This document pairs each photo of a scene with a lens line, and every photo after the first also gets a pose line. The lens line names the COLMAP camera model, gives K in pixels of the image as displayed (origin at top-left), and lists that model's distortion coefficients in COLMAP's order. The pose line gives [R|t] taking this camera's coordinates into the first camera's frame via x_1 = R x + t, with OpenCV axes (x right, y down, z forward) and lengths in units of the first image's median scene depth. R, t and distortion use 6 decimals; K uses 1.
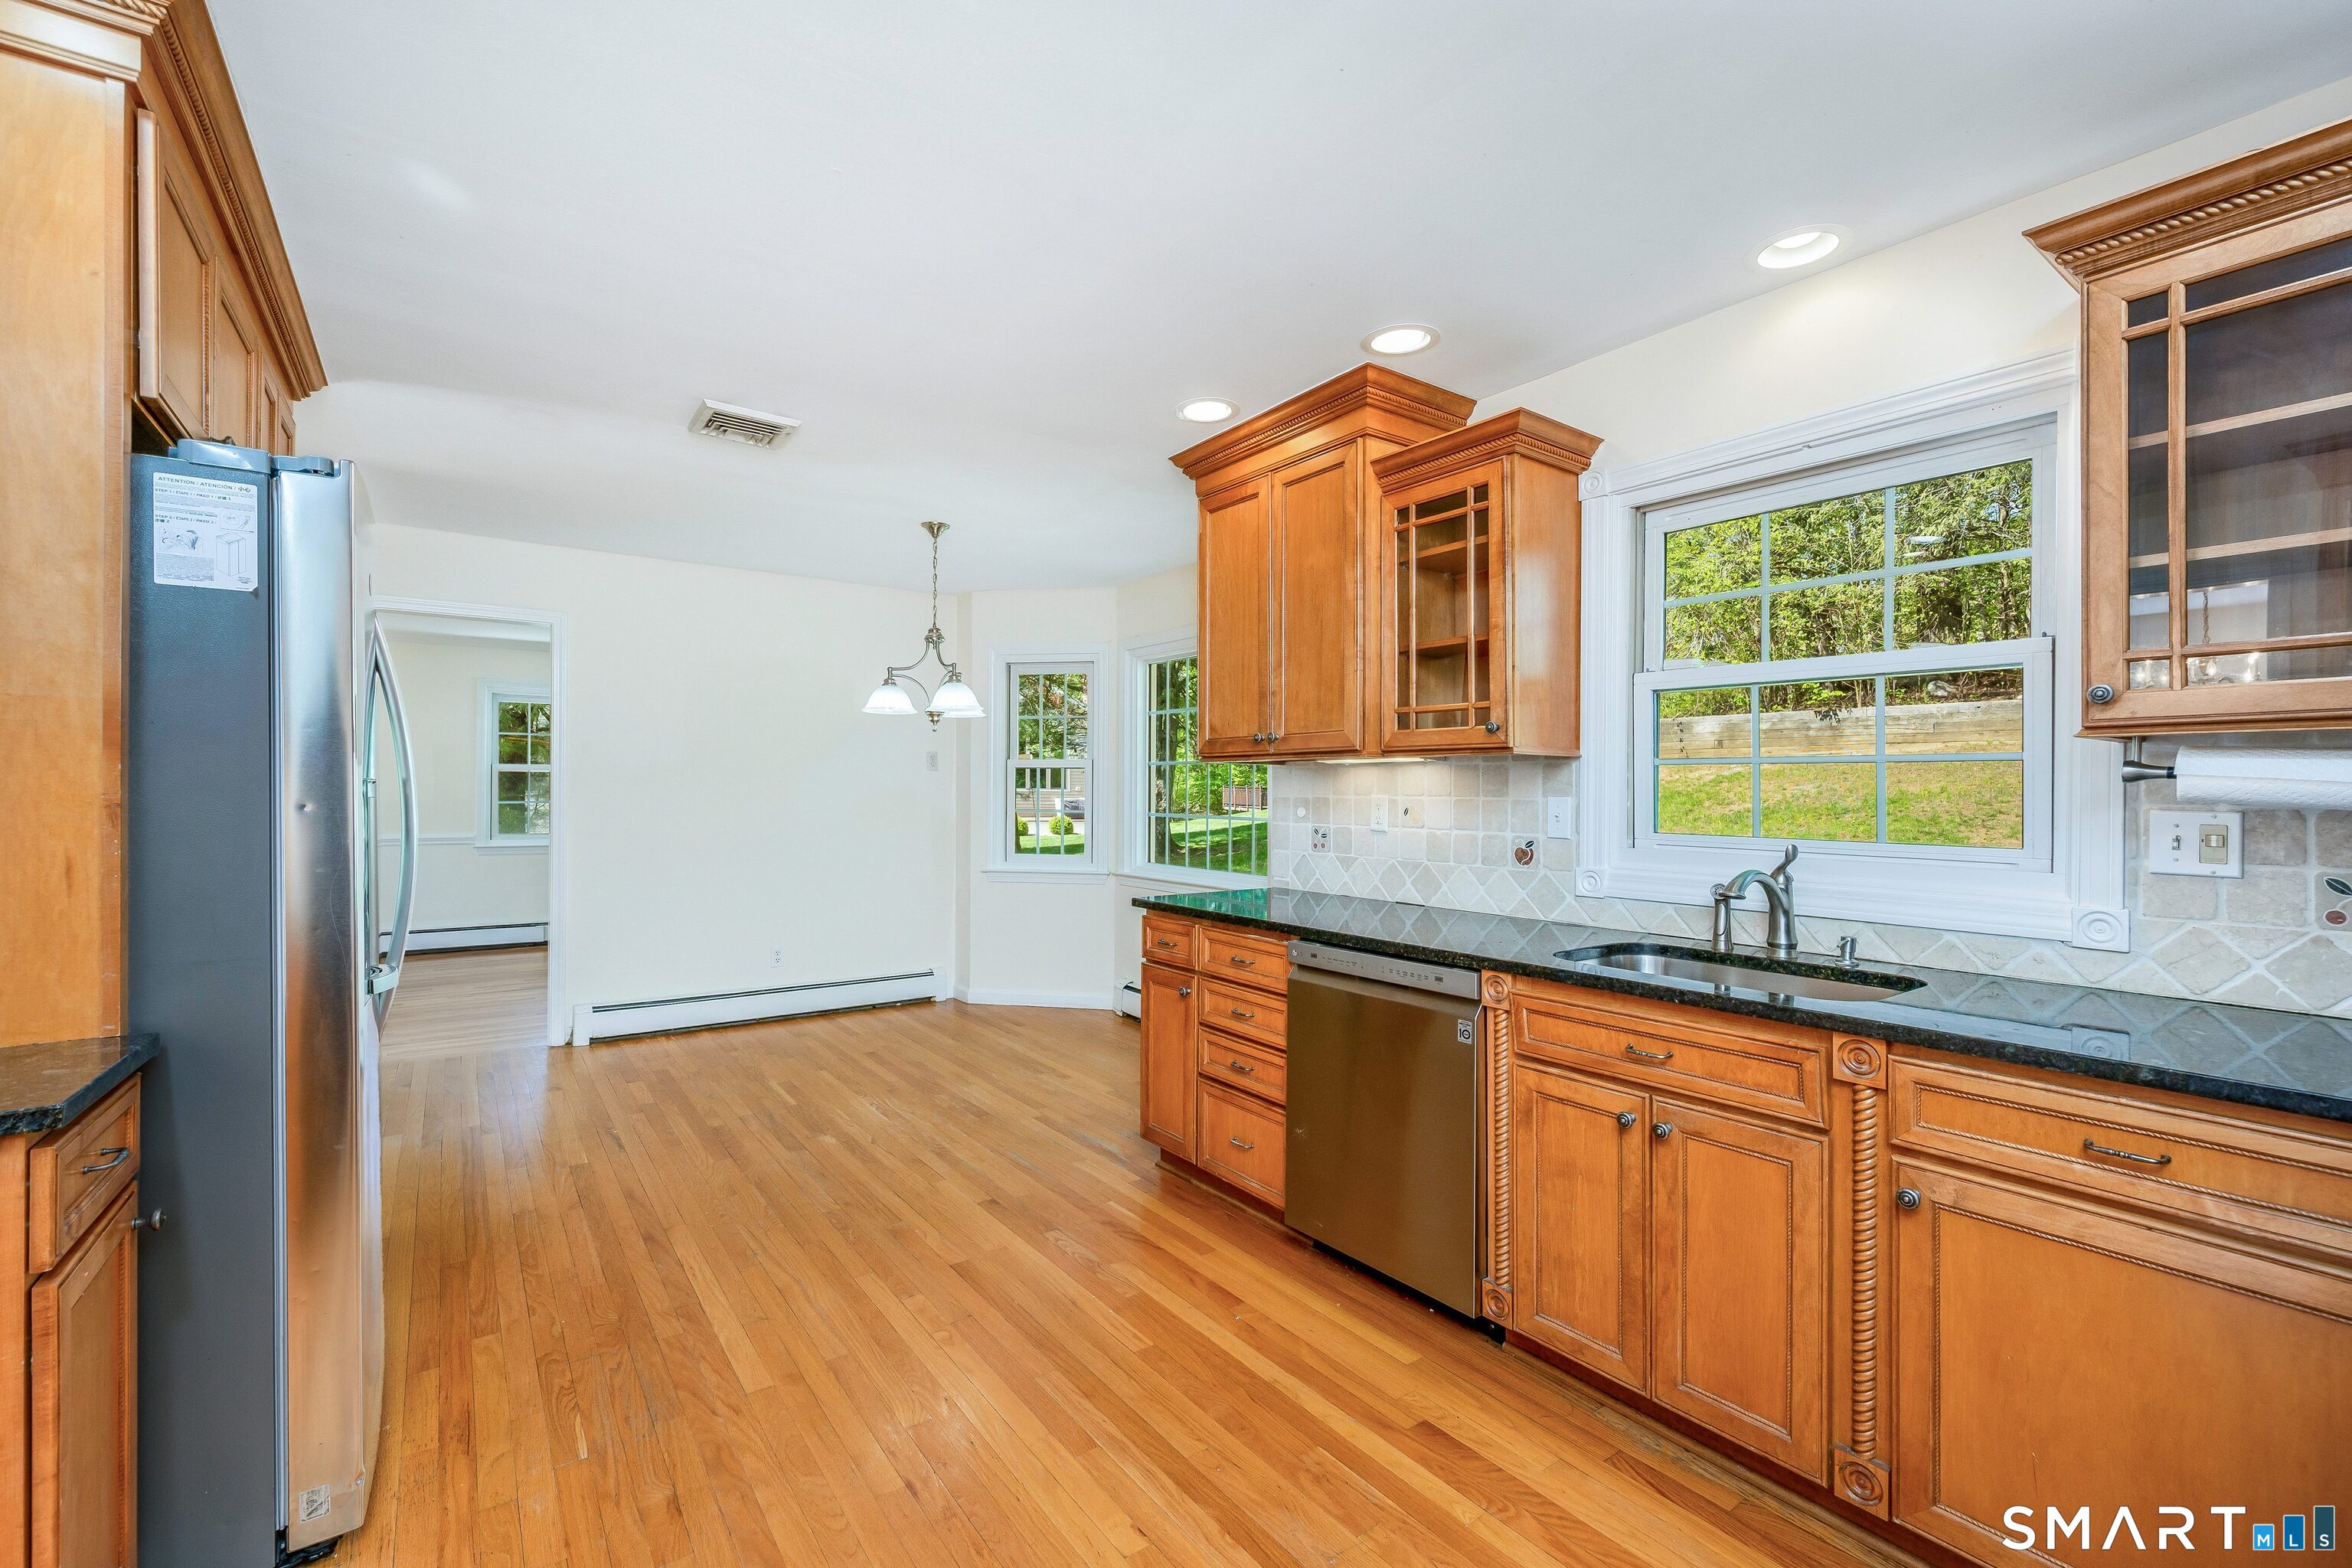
lens RADIAL K [[1009.6, 0, 1176.0], [0, 1009.6, 784.0], [0, 0, 1]] dist [-0.000308, 0.000016]
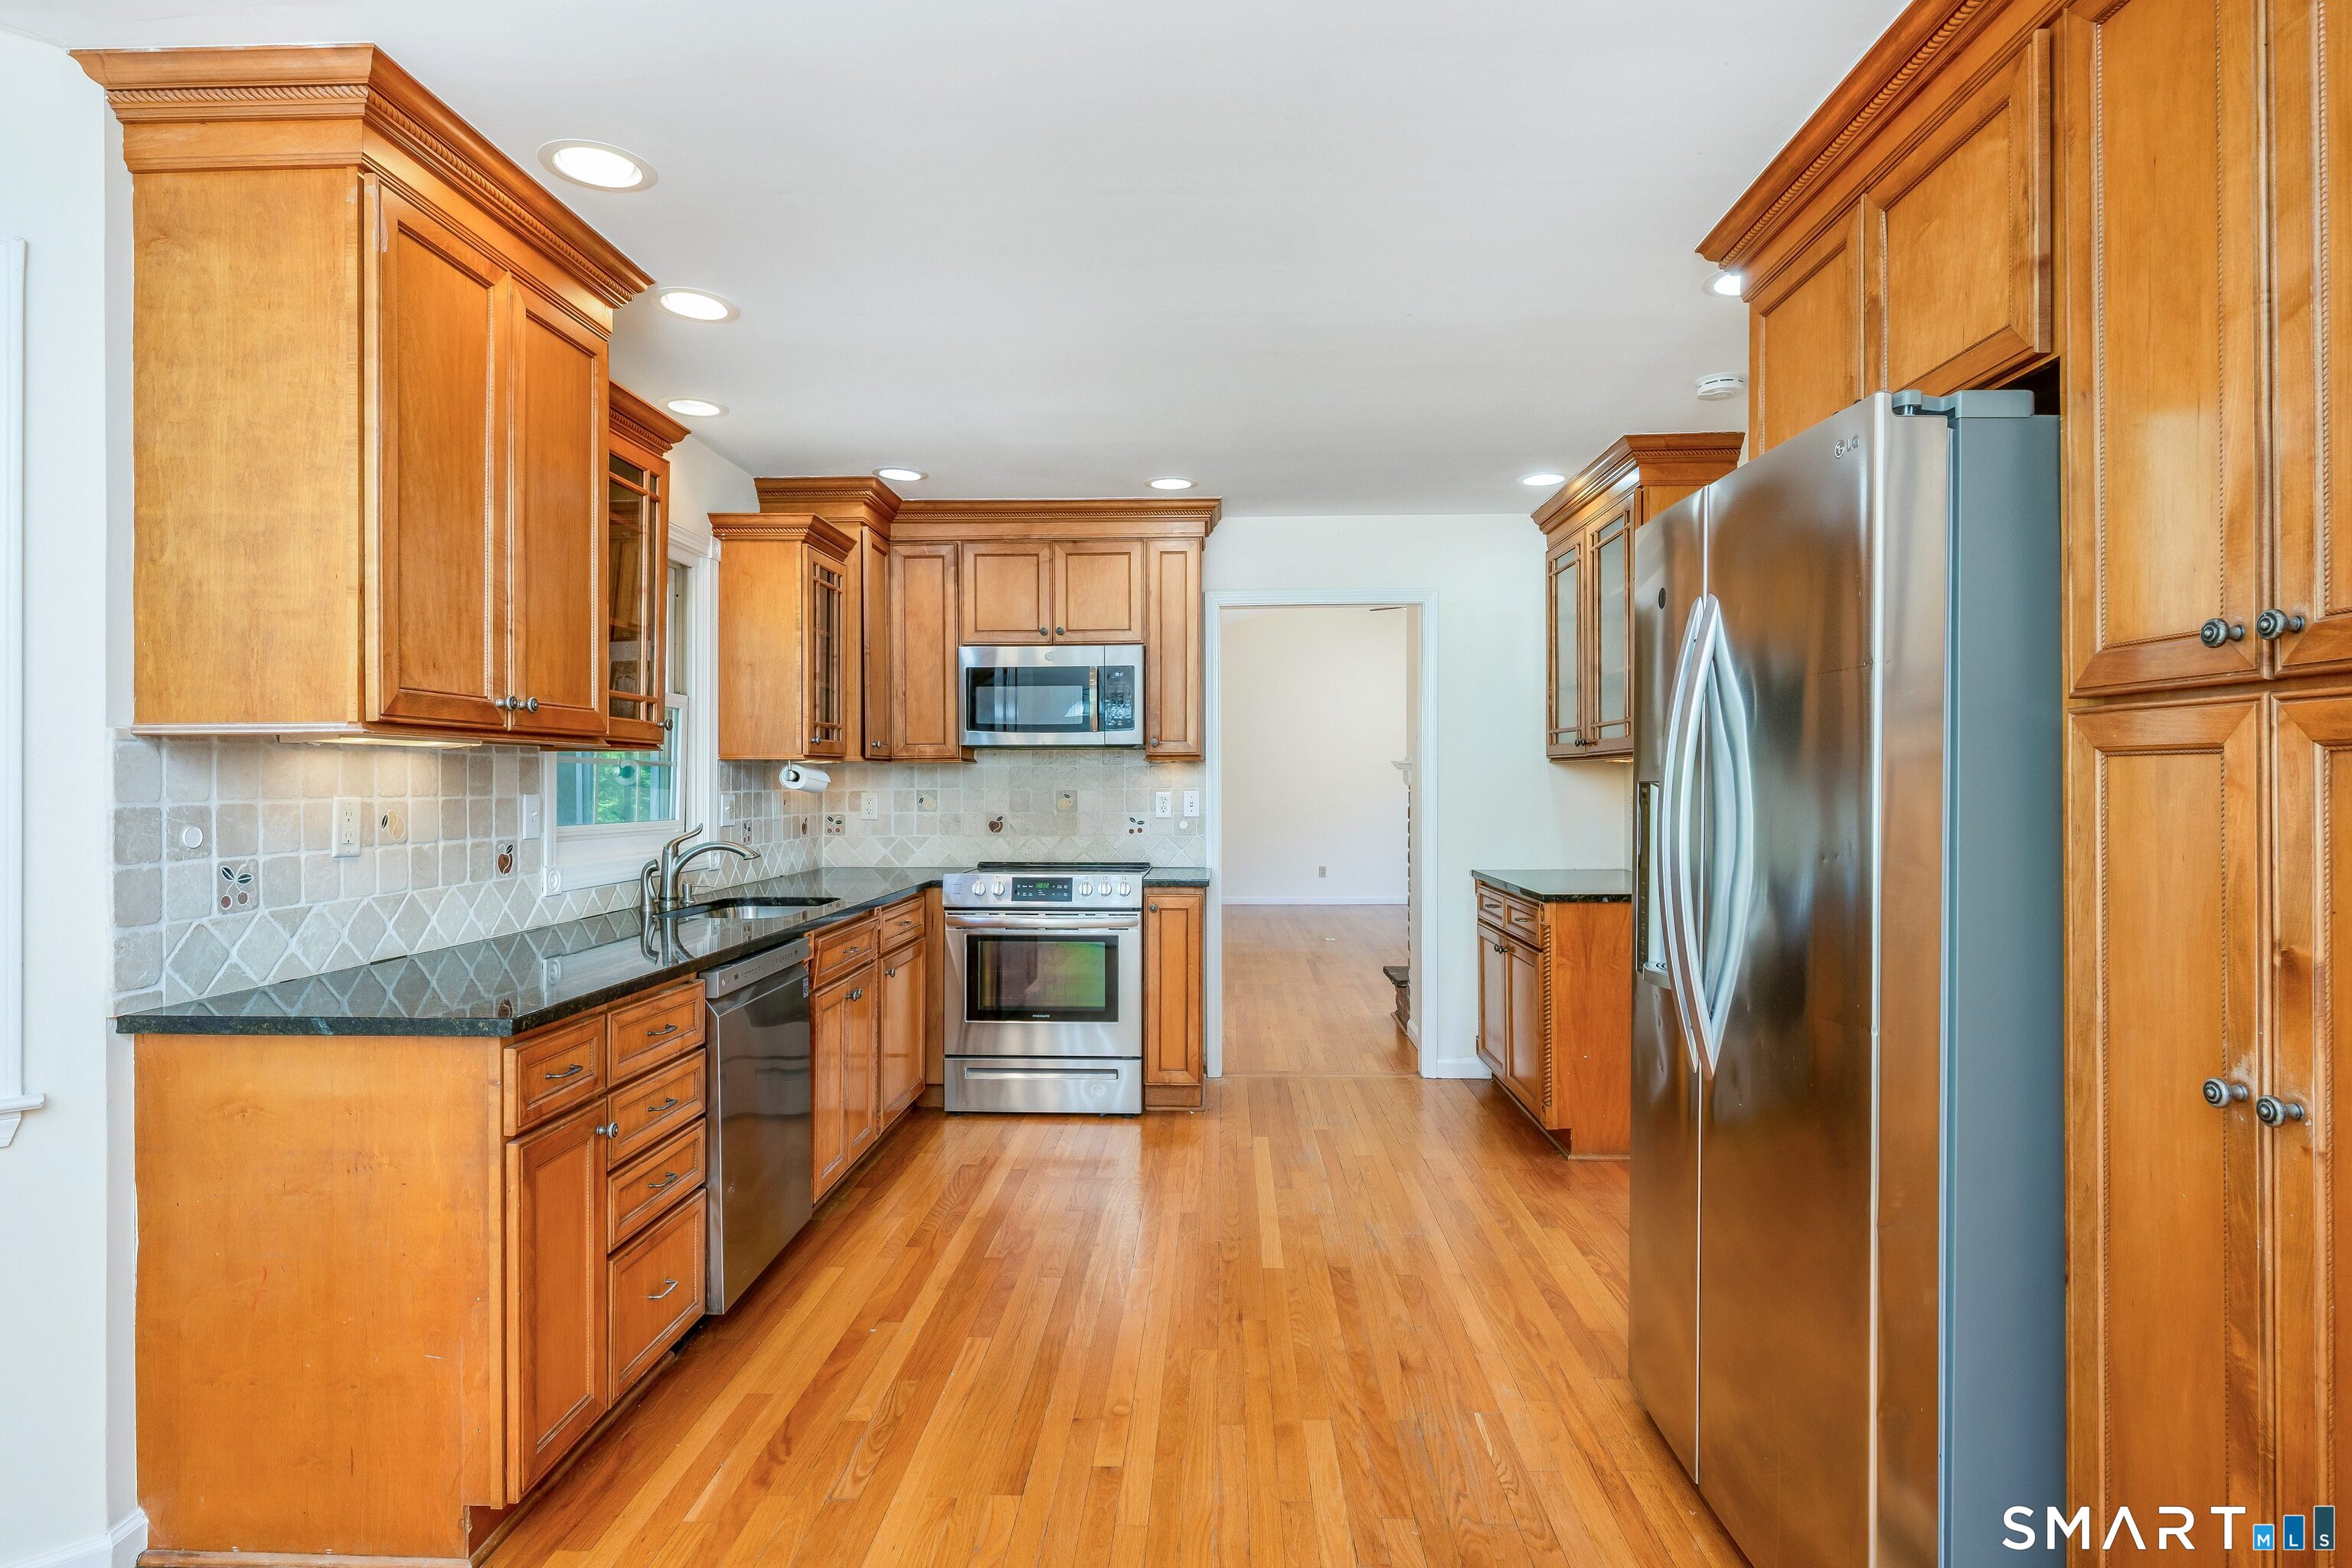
lens RADIAL K [[1223.3, 0, 1174.9], [0, 1223.3, 778.4], [0, 0, 1]] dist [-0.003098, 0.000251]
pose [[-0.784556, -0.000404, 0.620058, -0.741305], [-0.002926, 0.999991, -0.003051, 0.000496], [-0.620051, -0.004208, -0.784550, 1.444581]]
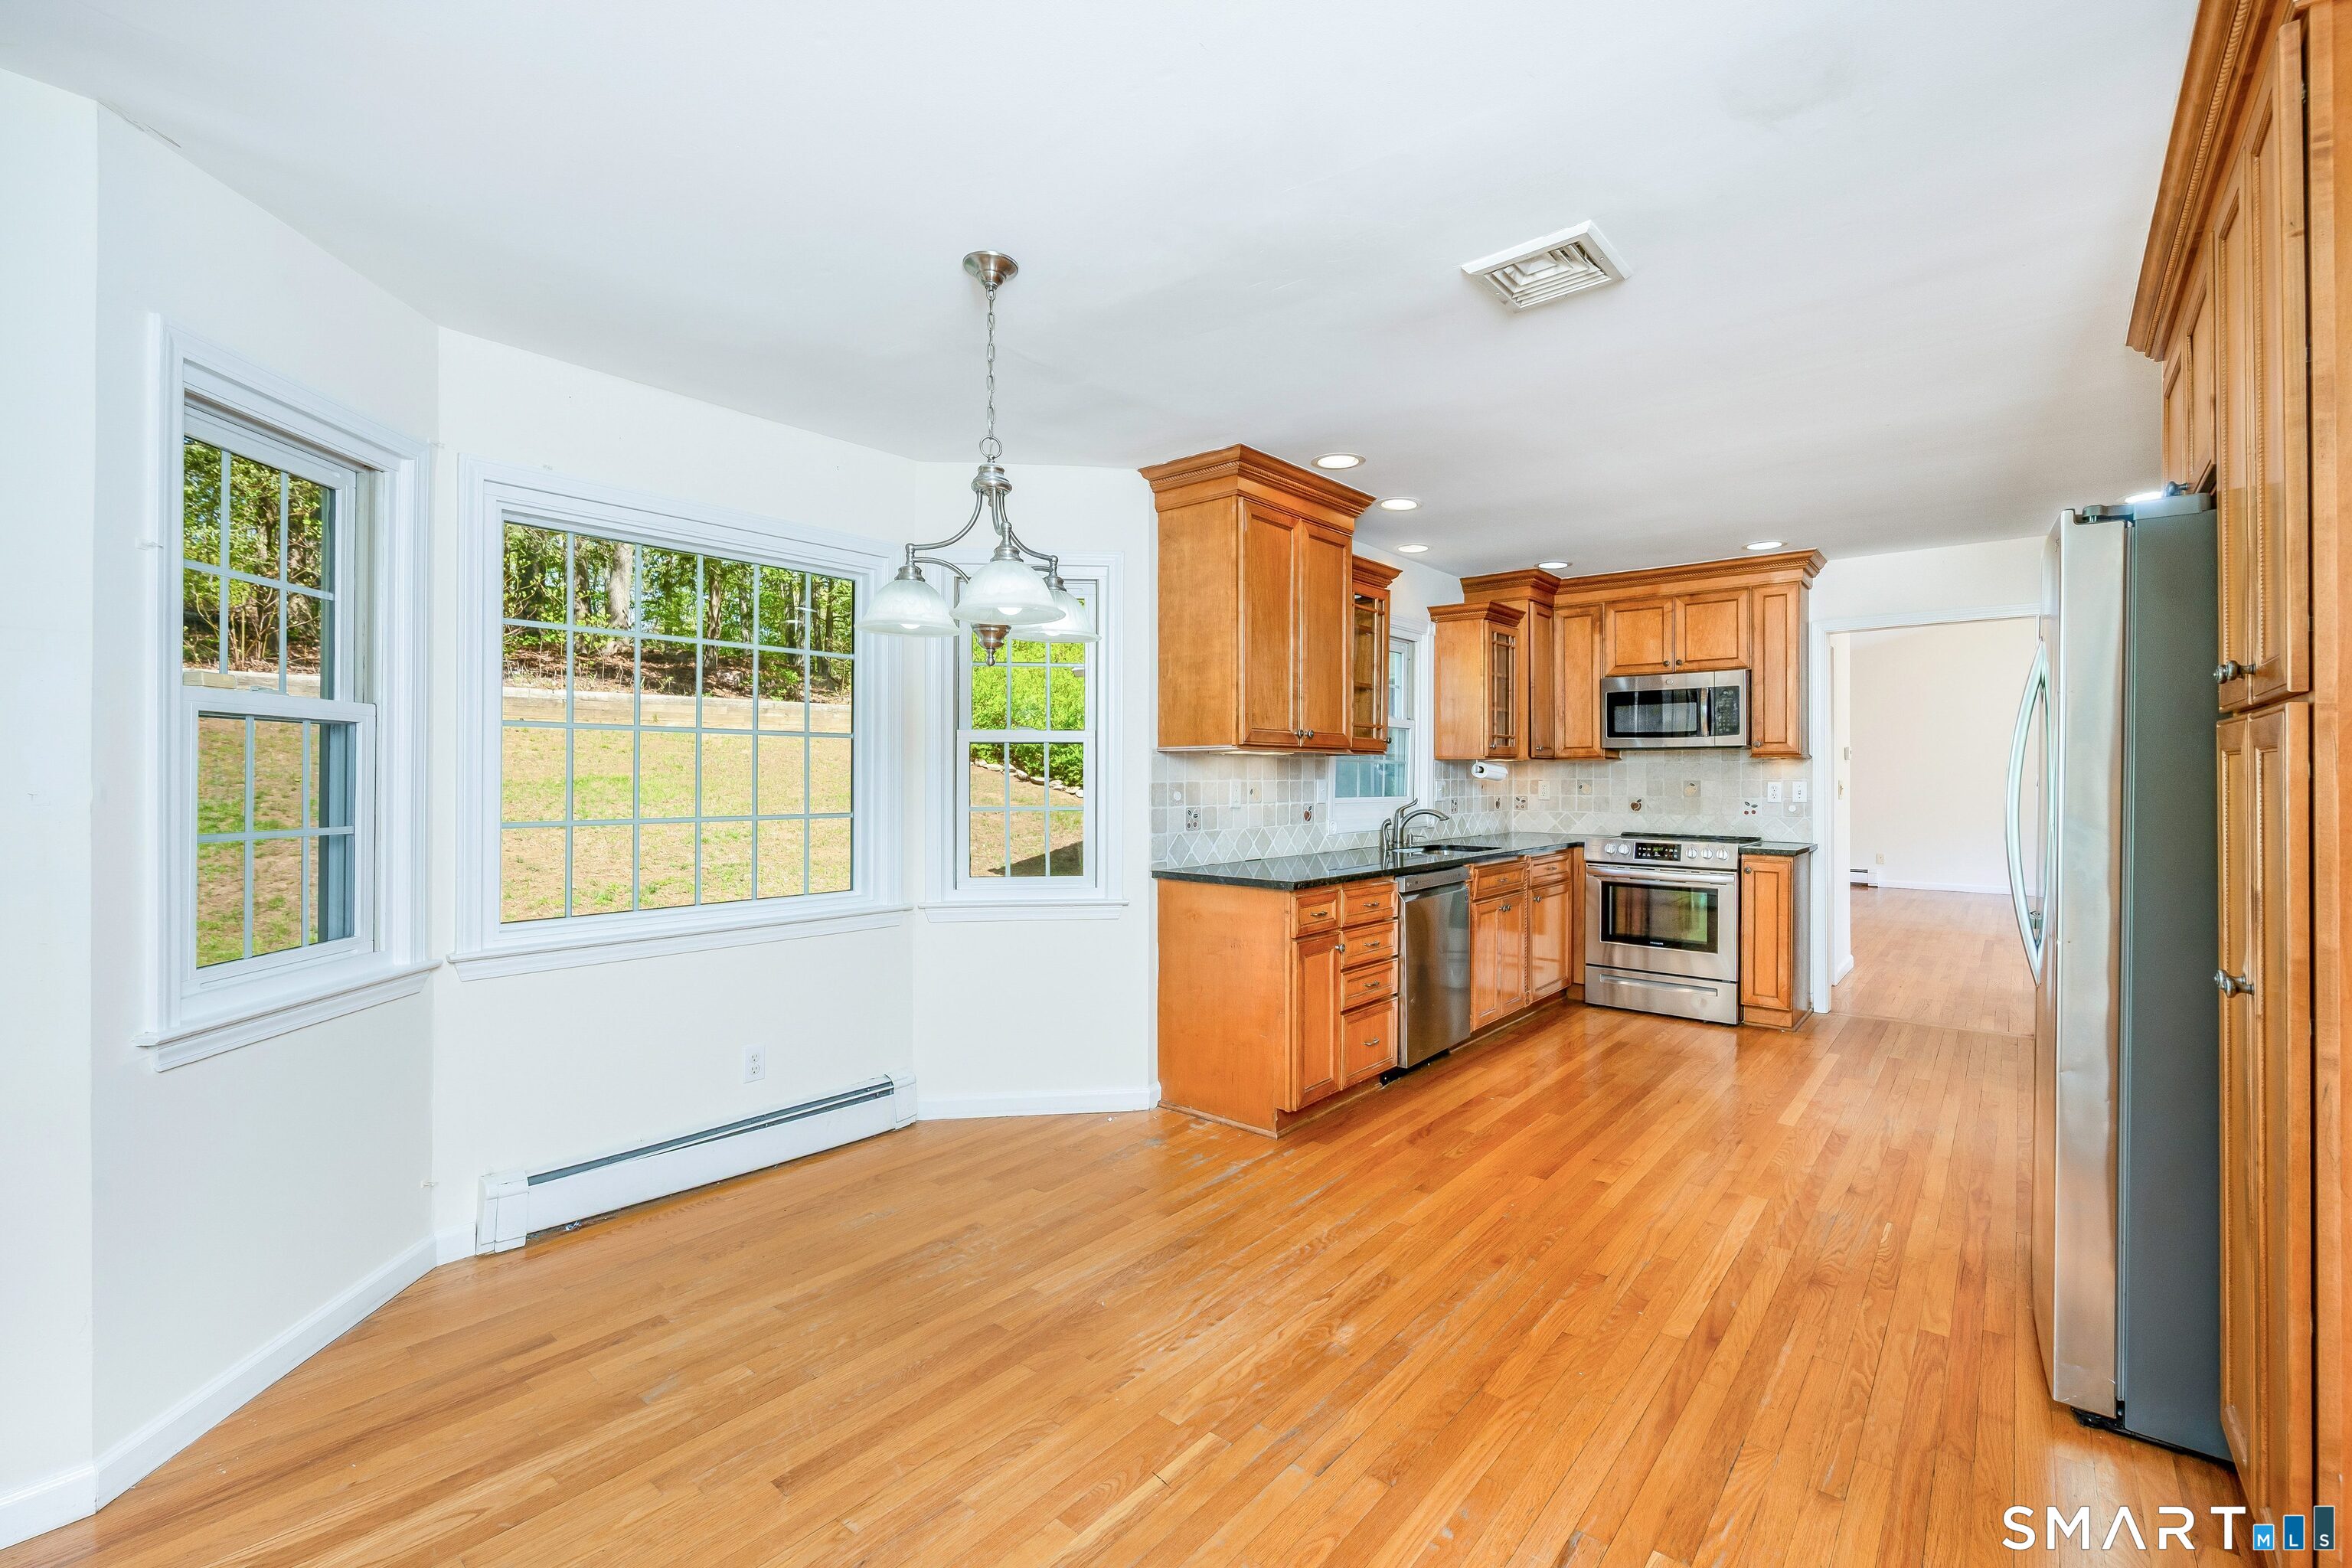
lens RADIAL K [[996.7, 0, 1220.3], [0, 996.7, 771.0], [0, 0, 1]] dist [-0.000287, -0.000040]
pose [[-0.263958, -0.001376, 0.964533, -1.141930], [-0.006575, 0.999978, -0.000373, 0.001374], [-0.964512, -0.006440, -0.263961, 1.535457]]
